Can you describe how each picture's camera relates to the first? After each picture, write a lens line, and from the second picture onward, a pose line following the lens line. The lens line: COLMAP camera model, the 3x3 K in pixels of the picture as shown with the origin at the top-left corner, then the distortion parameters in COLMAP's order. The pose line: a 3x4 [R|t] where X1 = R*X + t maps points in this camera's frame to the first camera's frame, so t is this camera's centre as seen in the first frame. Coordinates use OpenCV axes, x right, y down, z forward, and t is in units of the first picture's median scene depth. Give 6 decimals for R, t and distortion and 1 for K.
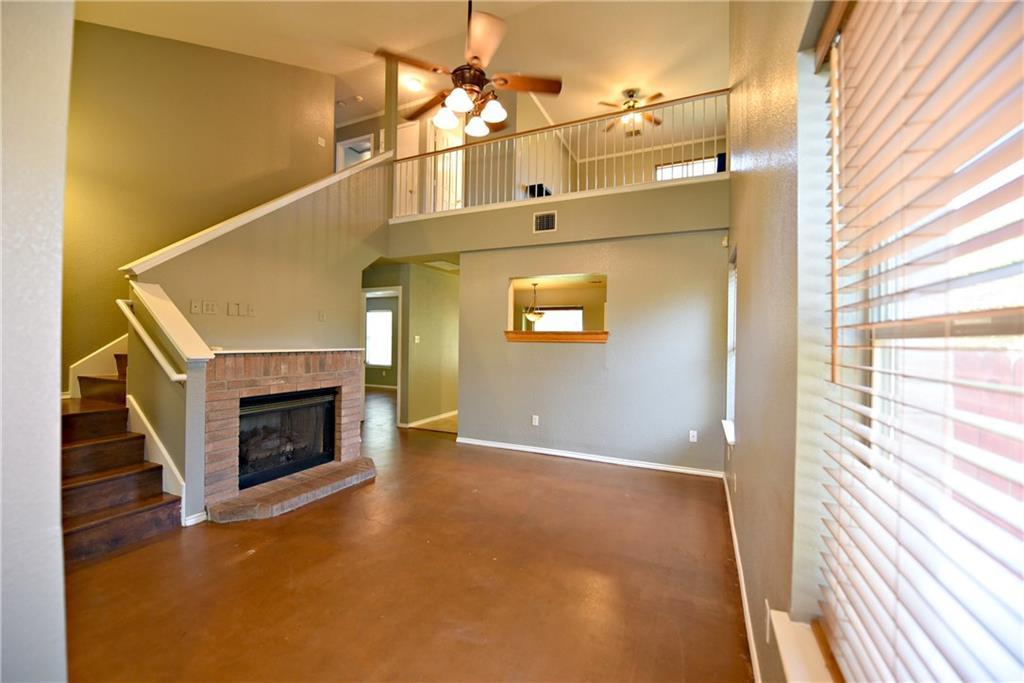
lens RADIAL K [[404.9, 0, 513.5], [0, 404.9, 340.2], [0, 0, 1]] dist [-0.017322, -0.000711]
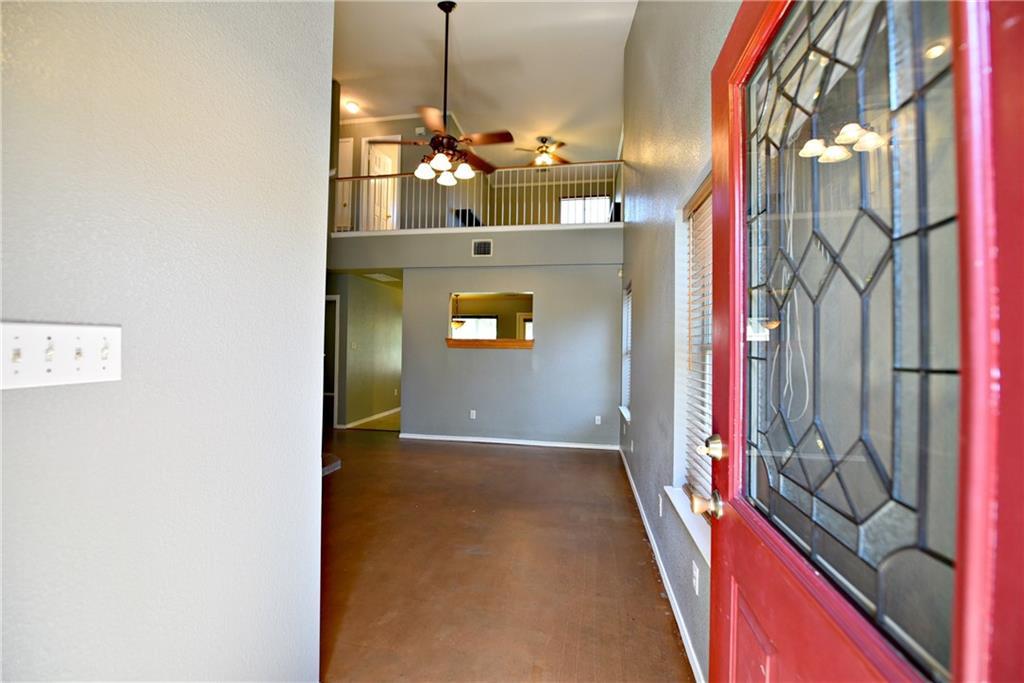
lens RADIAL K [[404.9, 0, 508.1], [0, 404.9, 338.1], [0, 0, 1]] dist [-0.017322, -0.000711]
pose [[0.969417, 0.004937, 0.245369, -0.137206], [-0.001005, 0.999869, -0.016149, -0.005801], [-0.245416, 0.015408, 0.969295, -0.173373]]
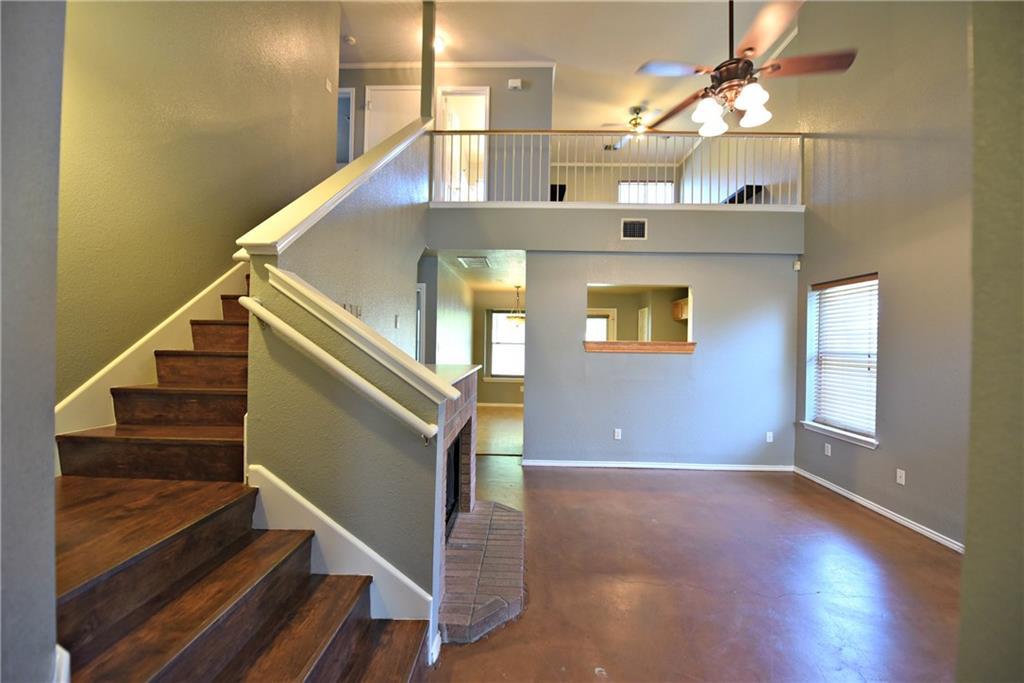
lens RADIAL K [[404.9, 0, 510.4], [0, 404.9, 342.8], [0, 0, 1]] dist [-0.017322, -0.000711]
pose [[0.920376, 0.000027, 0.391034, -0.557954], [-0.004510, 0.999934, 0.010546, -0.028336], [-0.391008, -0.011470, 0.920316, 0.217042]]
